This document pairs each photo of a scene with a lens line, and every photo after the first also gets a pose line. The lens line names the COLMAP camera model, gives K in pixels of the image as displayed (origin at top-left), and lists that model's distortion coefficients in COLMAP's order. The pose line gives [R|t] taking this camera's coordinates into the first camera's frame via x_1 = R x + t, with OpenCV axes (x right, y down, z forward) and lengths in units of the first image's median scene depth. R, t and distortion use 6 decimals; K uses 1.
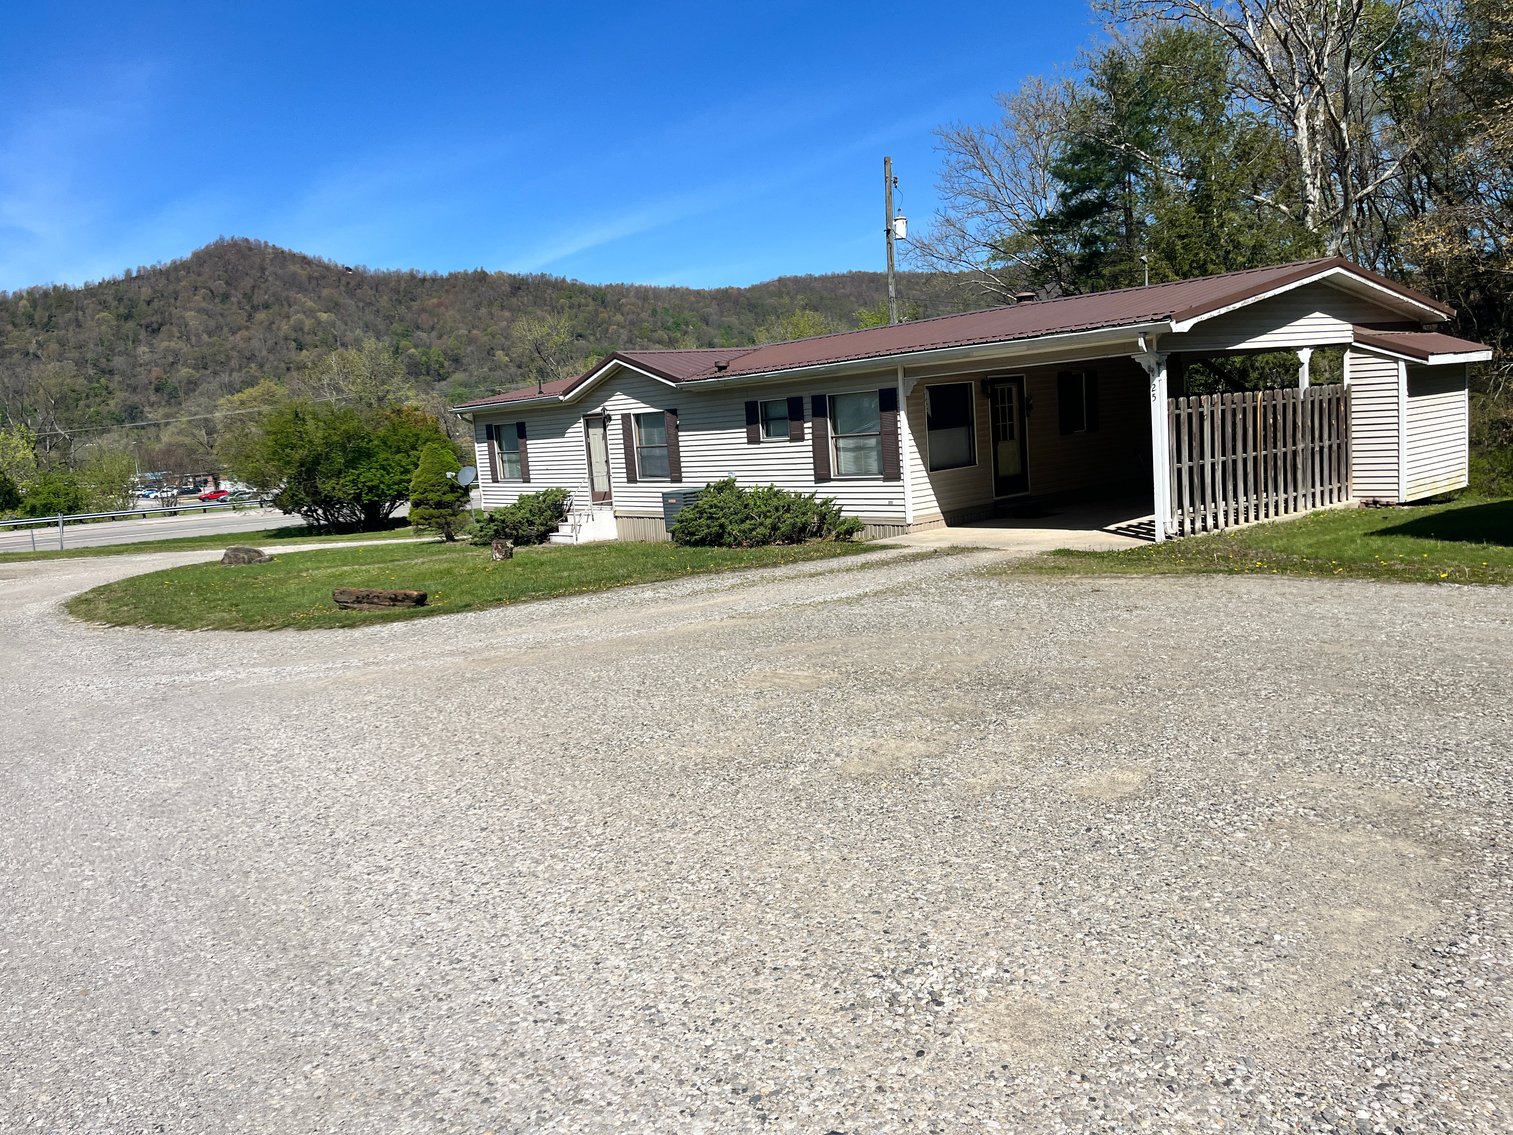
lens RADIAL K [[1143.5, 0, 762.1], [0, 1143.5, 575.0], [0, 0, 1]] dist [0.076989, -0.091298]
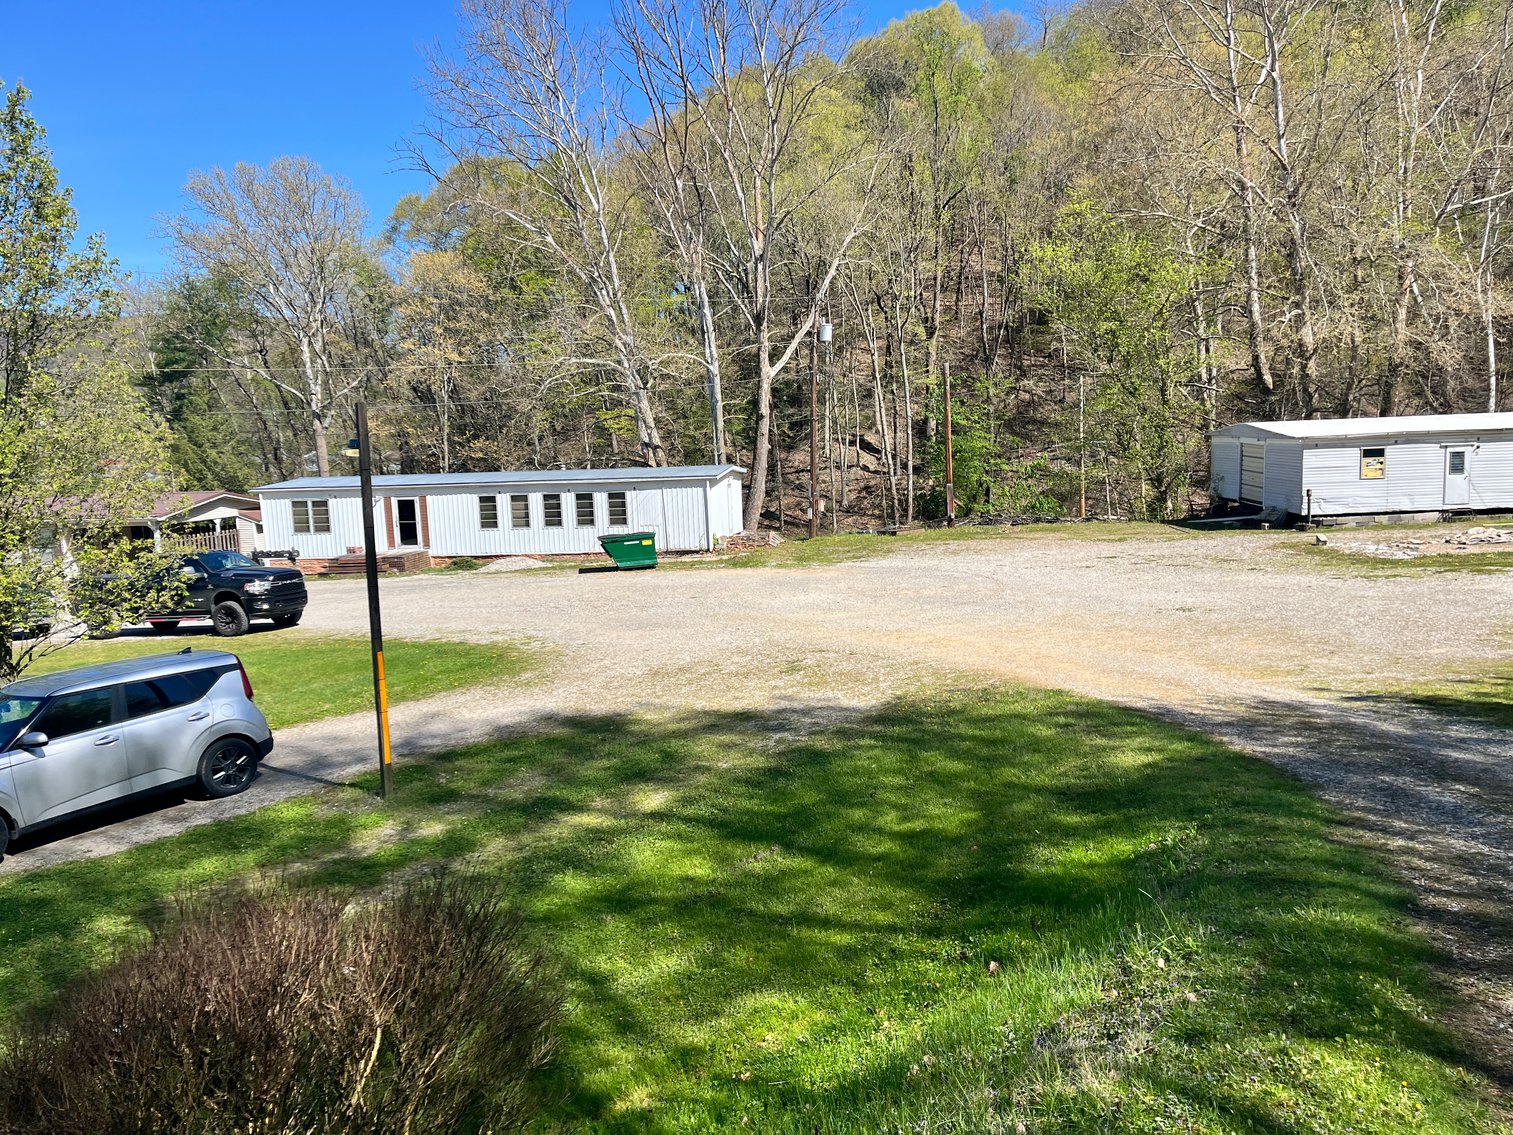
lens RADIAL K [[1143.5, 0, 763.7], [0, 1143.5, 574.0], [0, 0, 1]] dist [0.076989, -0.091298]
pose [[0.765674, -0.029543, 0.642550, -0.420281], [0.066813, 0.997194, -0.033766, 0.158767], [-0.639749, 0.068784, 0.765500, -2.394122]]
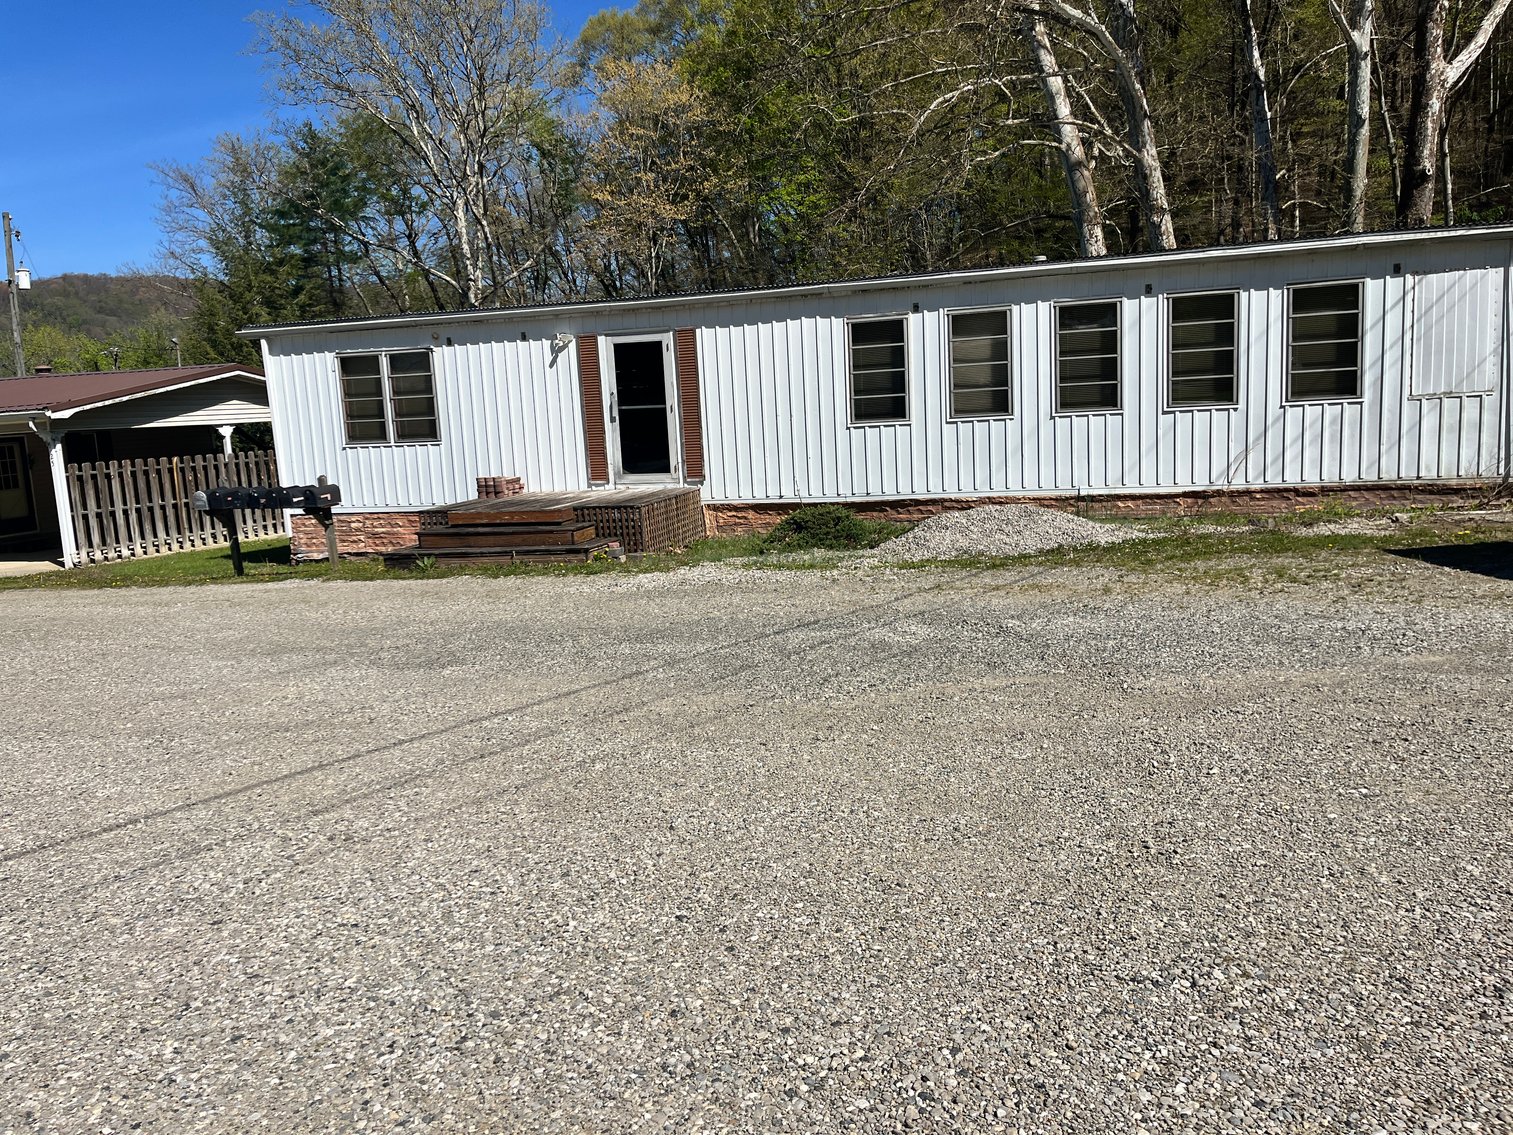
lens RADIAL K [[1143.5, 0, 761.7], [0, 1143.5, 559.0], [0, 0, 1]] dist [0.076989, -0.091298]
pose [[0.852738, -0.039698, 0.520827, 0.303218], [0.058331, 0.998108, -0.019427, 0.032545], [-0.519071, 0.046946, 0.853441, -0.558371]]
